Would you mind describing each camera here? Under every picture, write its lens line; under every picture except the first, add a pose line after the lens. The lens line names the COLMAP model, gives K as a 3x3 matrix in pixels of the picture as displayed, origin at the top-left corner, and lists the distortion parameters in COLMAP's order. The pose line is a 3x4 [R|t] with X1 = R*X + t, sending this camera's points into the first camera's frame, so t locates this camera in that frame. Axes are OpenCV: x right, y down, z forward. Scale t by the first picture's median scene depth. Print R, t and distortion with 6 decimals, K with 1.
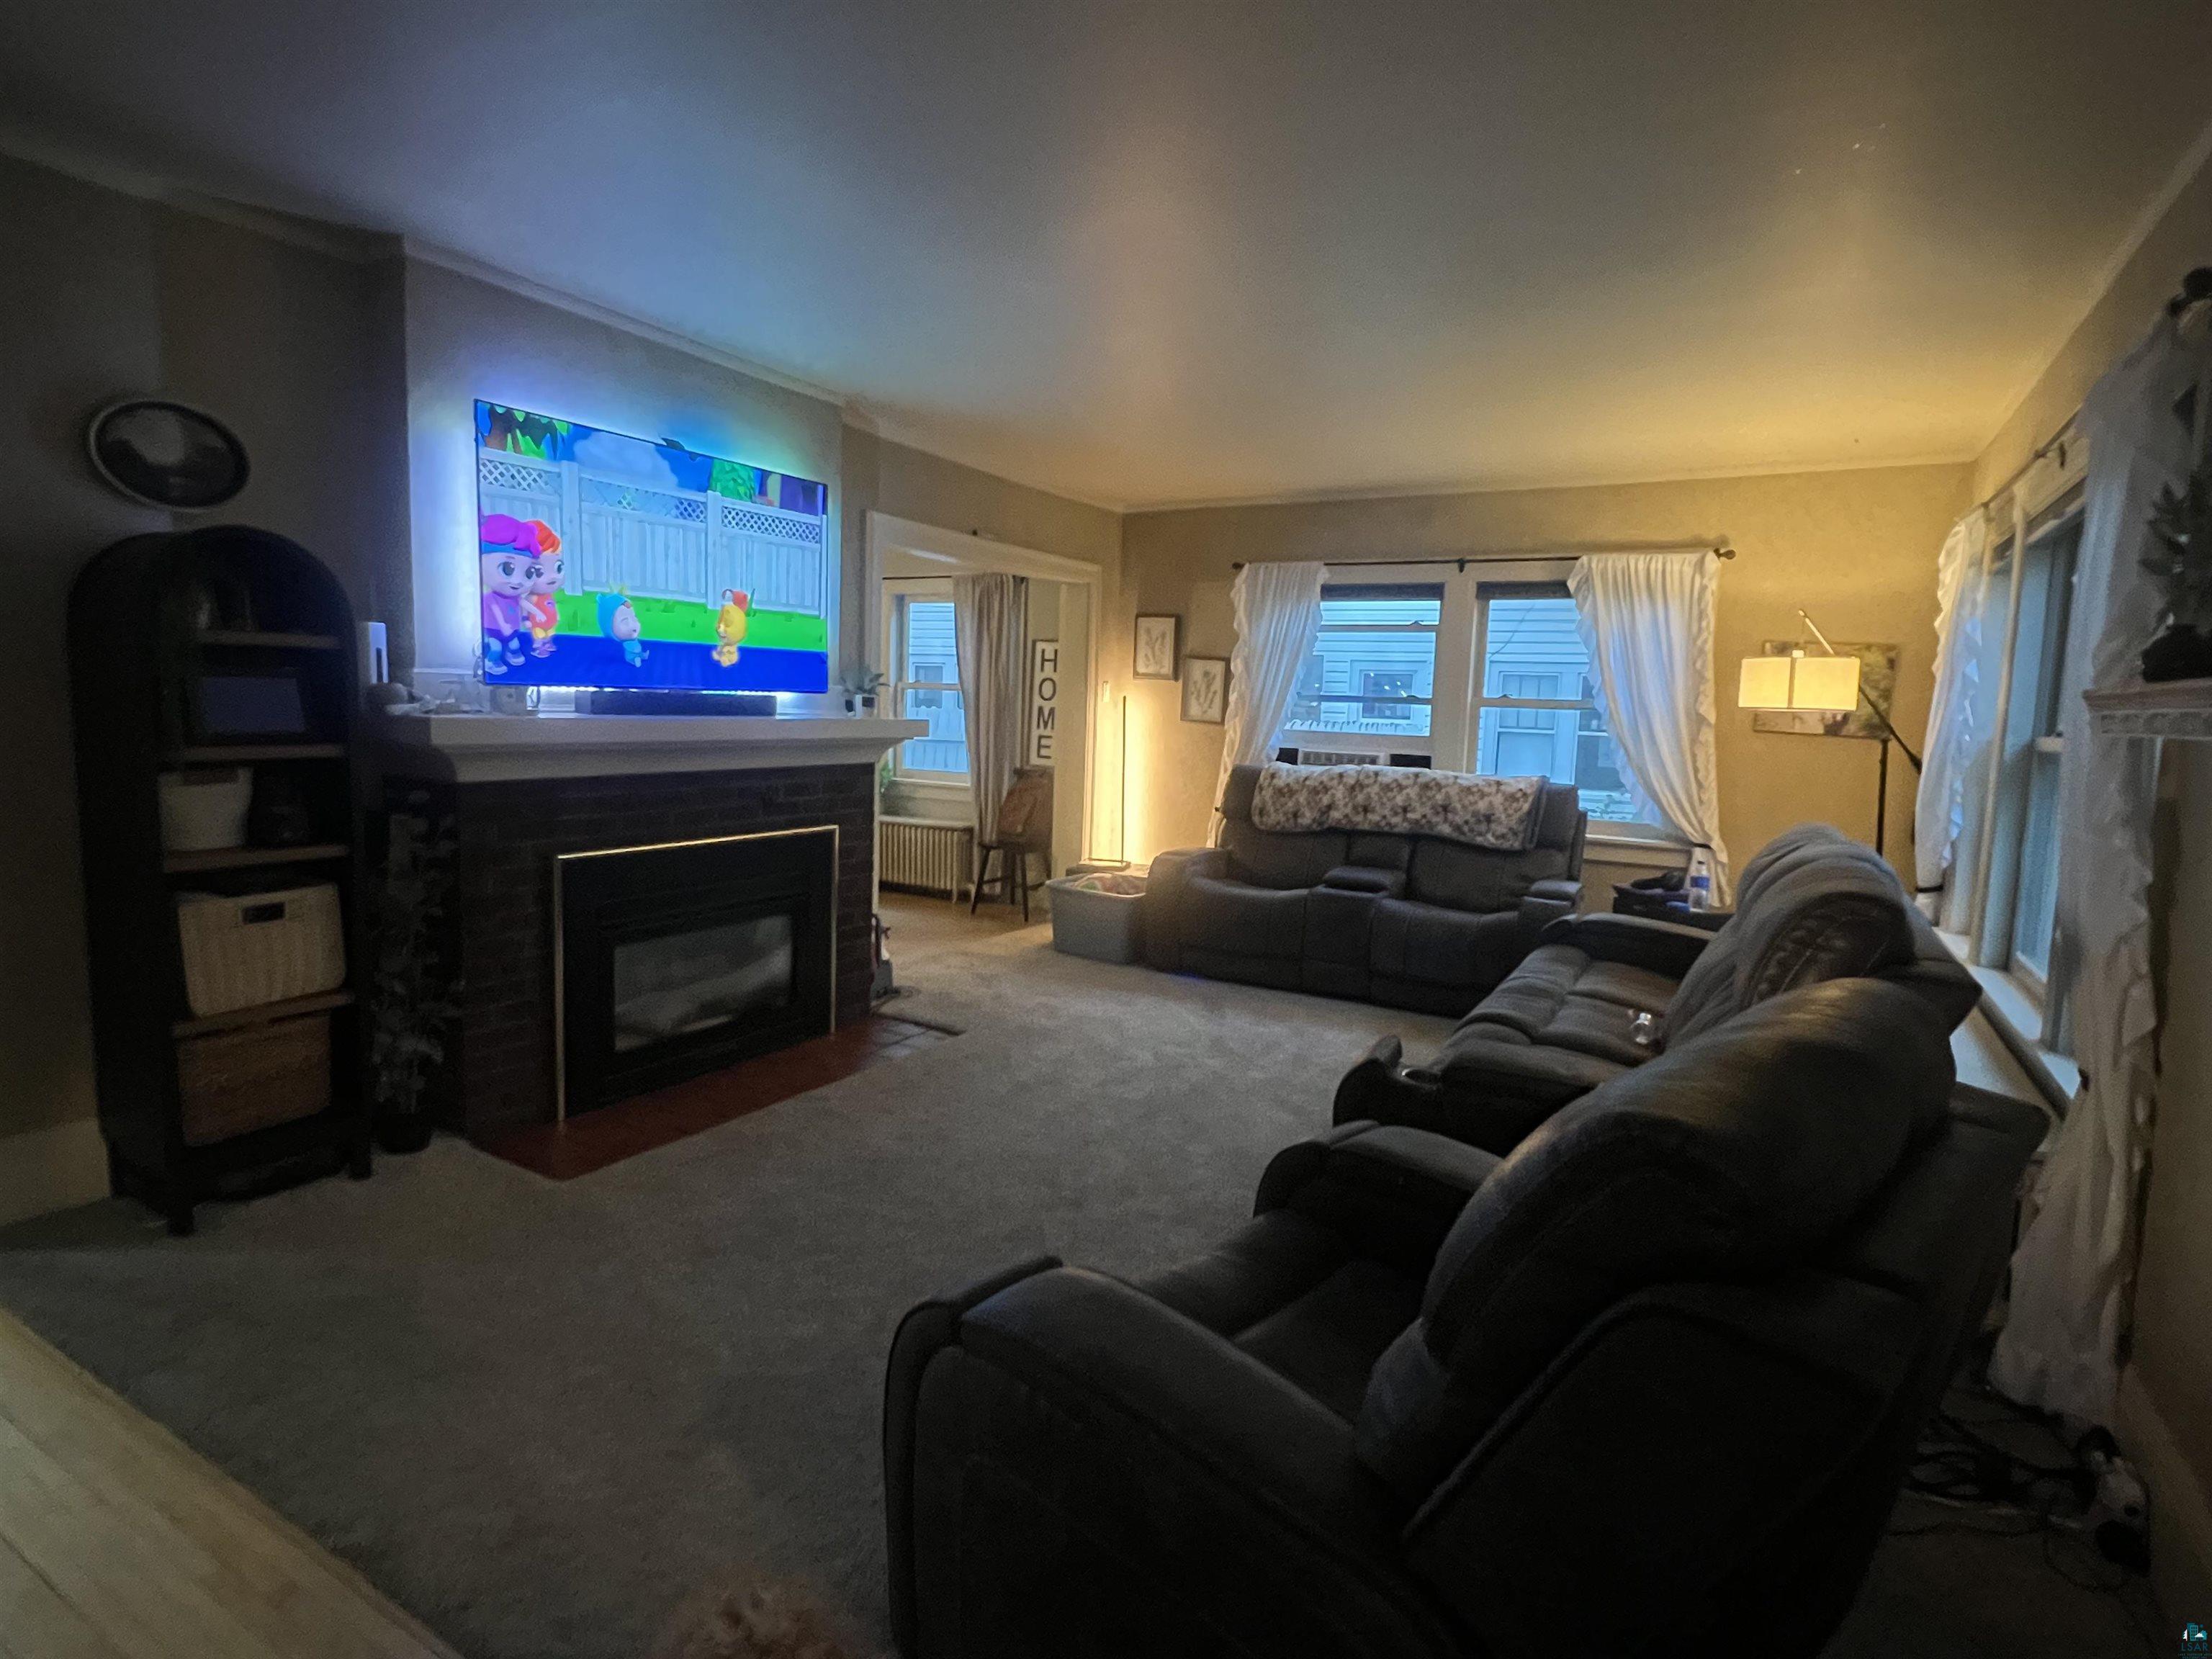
lens RADIAL K [[1141.6, 0, 1107.0], [0, 1141.6, 825.8], [0, 0, 1]] dist [-0.002723, -0.000927]
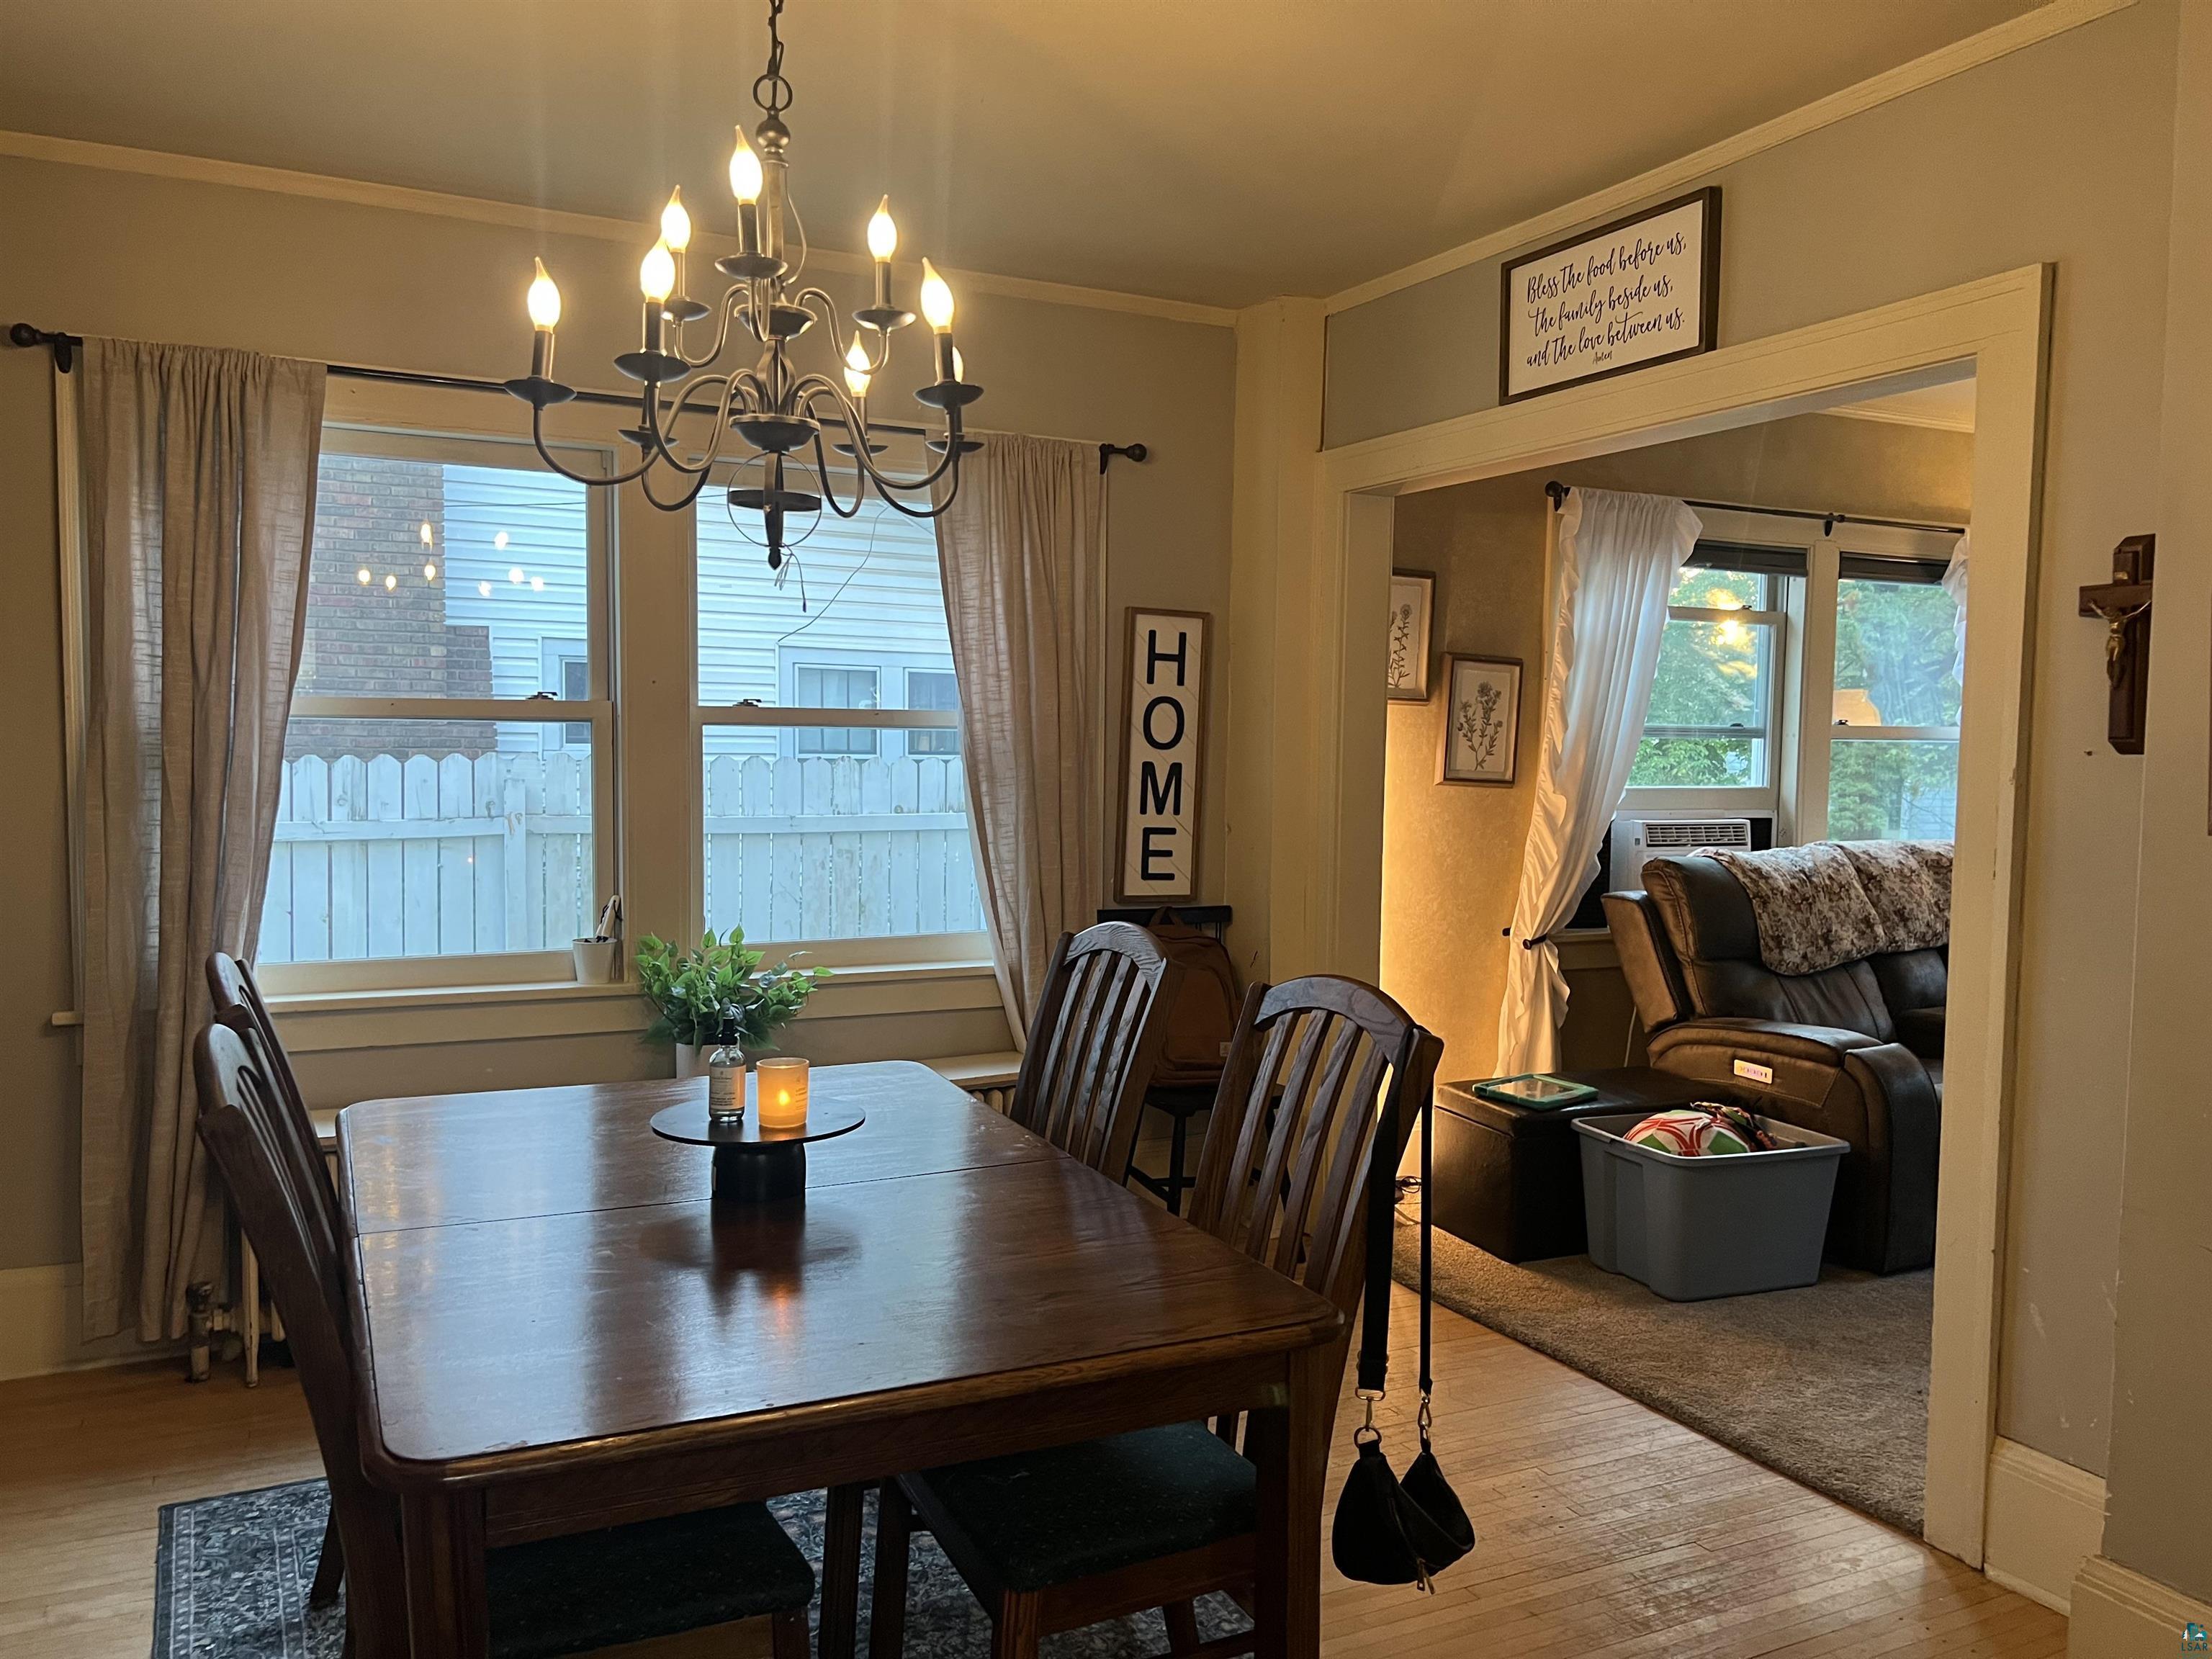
lens RADIAL K [[1674.4, 0, 1101.8], [0, 1674.4, 828.1], [0, 0, 1]] dist [0.016638, 0.002770]
pose [[0.569911, -0.081321, 0.817673, -0.893882], [0.091697, 0.995169, 0.035062, -0.156286], [-0.816574, 0.054996, 0.574615, 0.977766]]
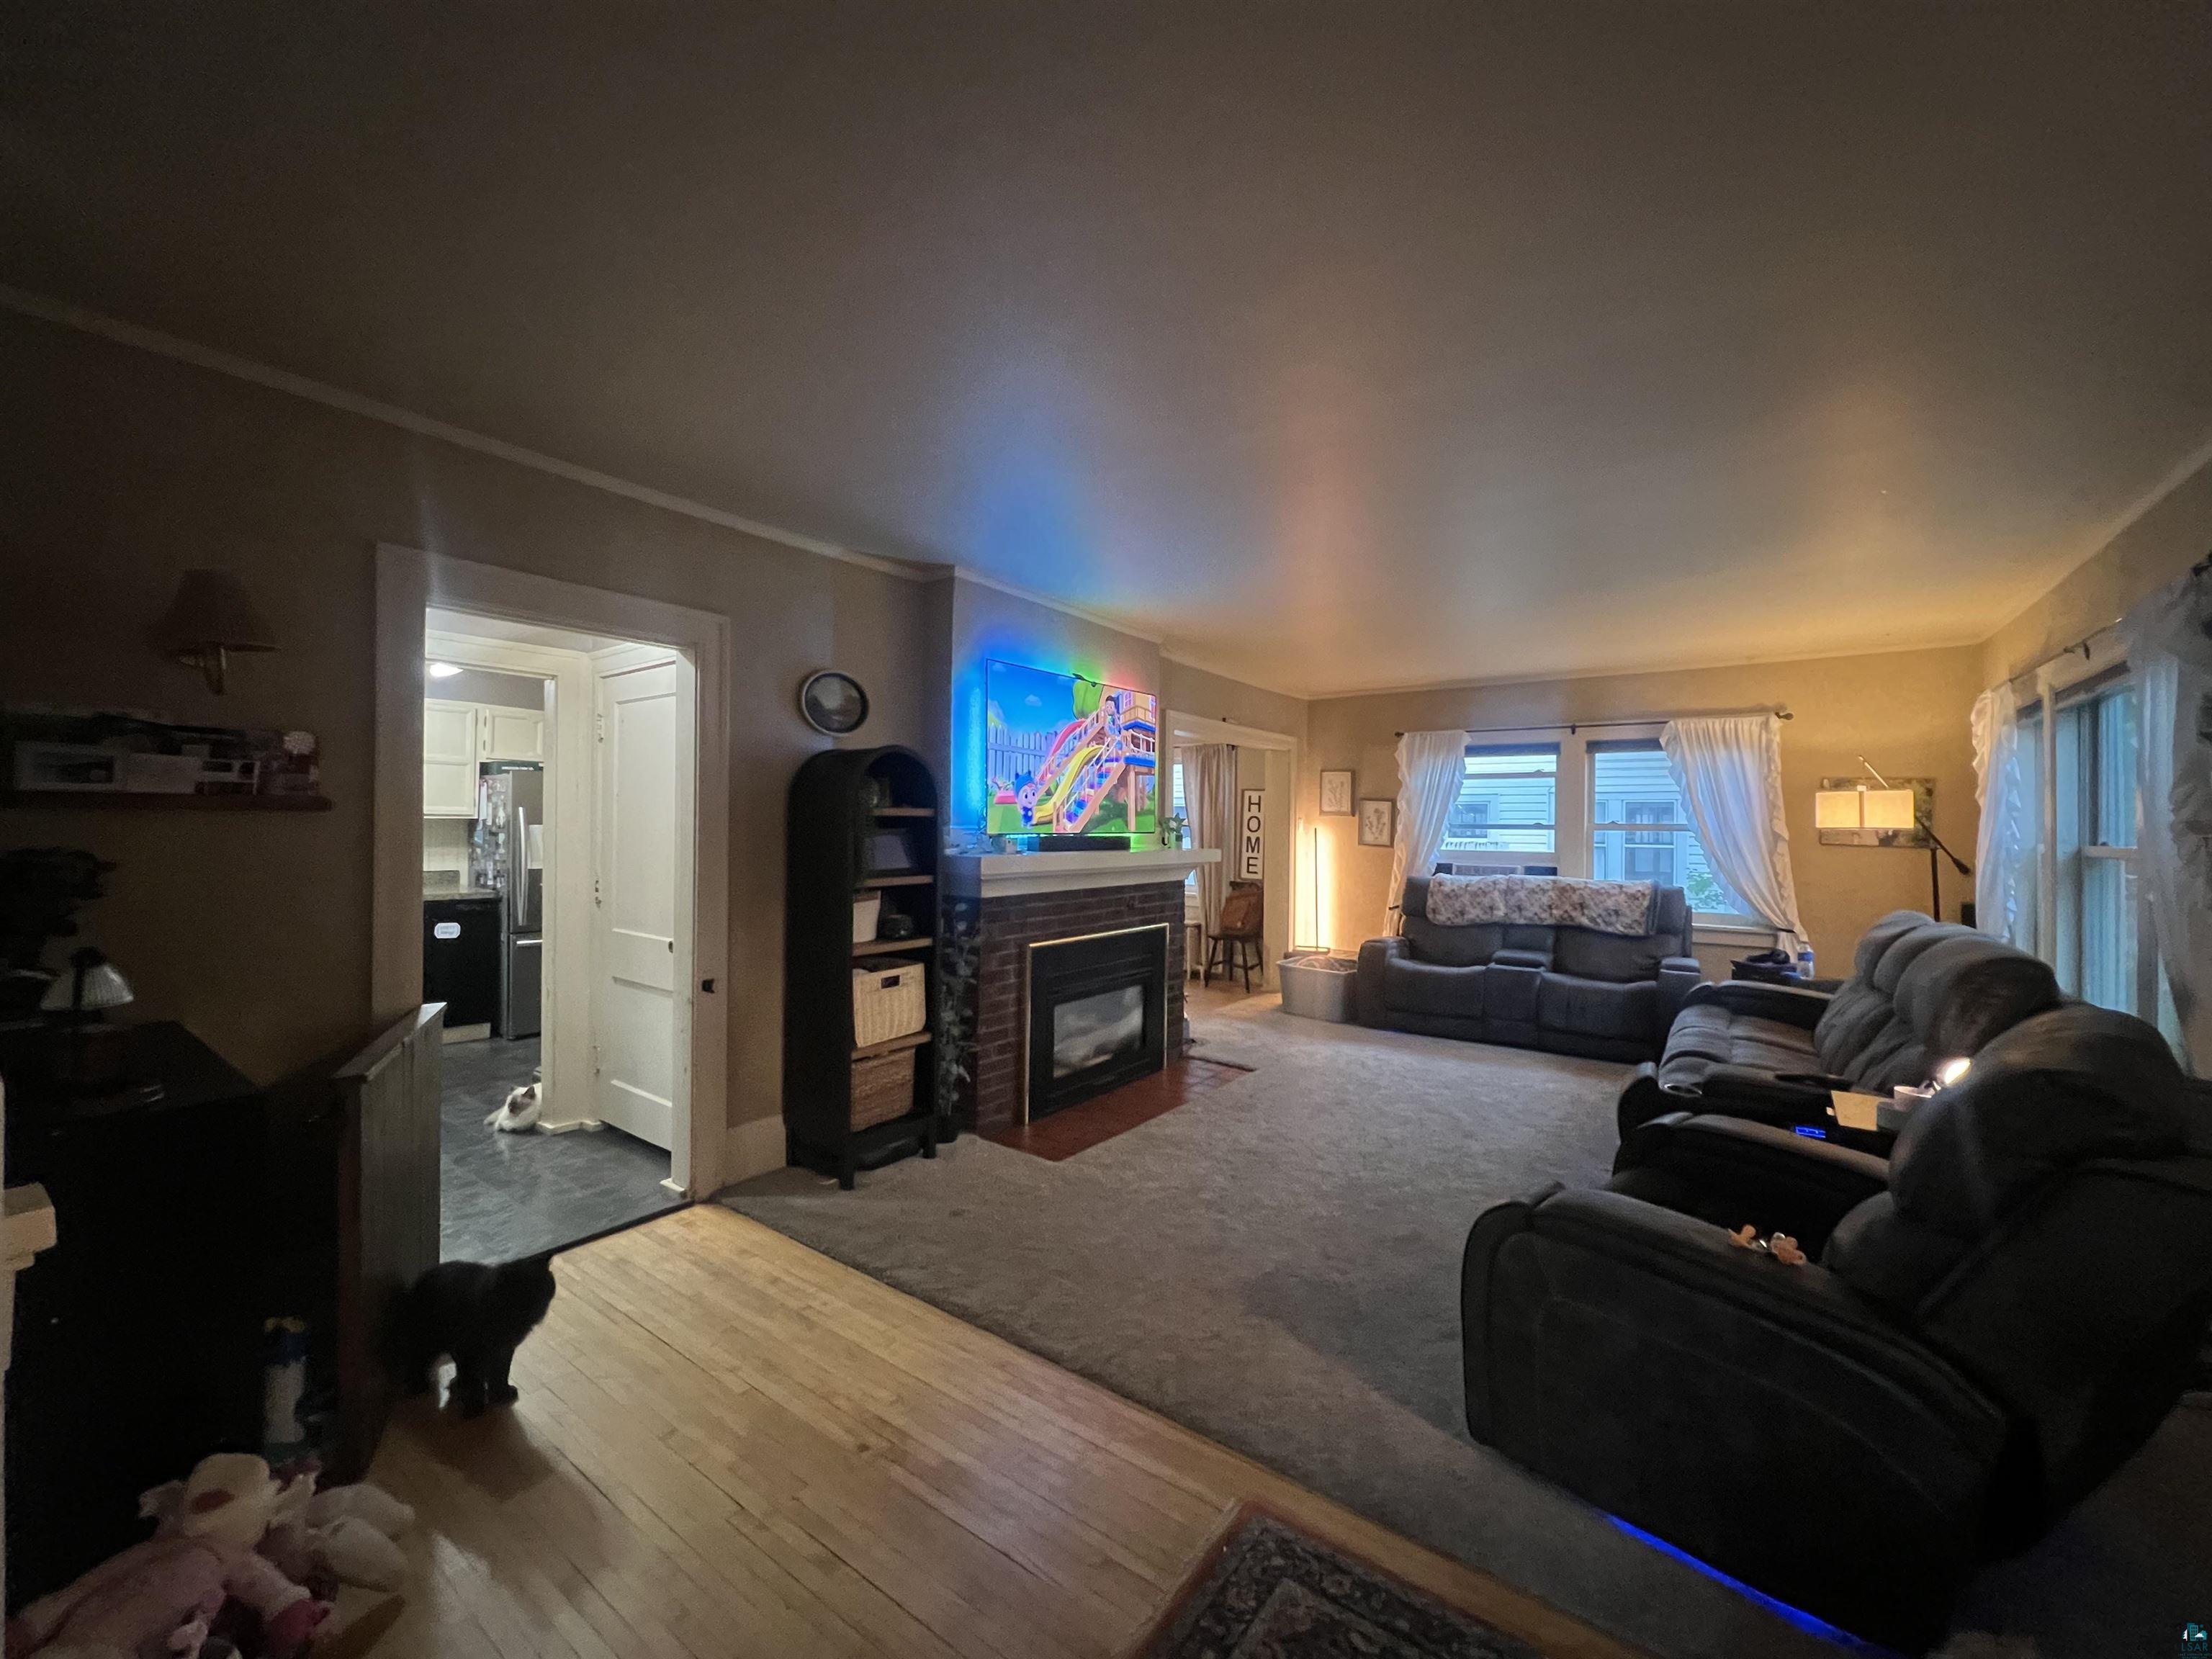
lens RADIAL K [[878.4, 0, 1110.7], [0, 878.4, 824.6], [0, 0, 1]] dist [-0.003362, 0.000006]
pose [[0.994626, -0.024285, -0.100644, -0.177183], [0.012781, 0.993466, -0.113415, 0.000463], [0.102740, 0.111519, 0.988437, -0.120866]]
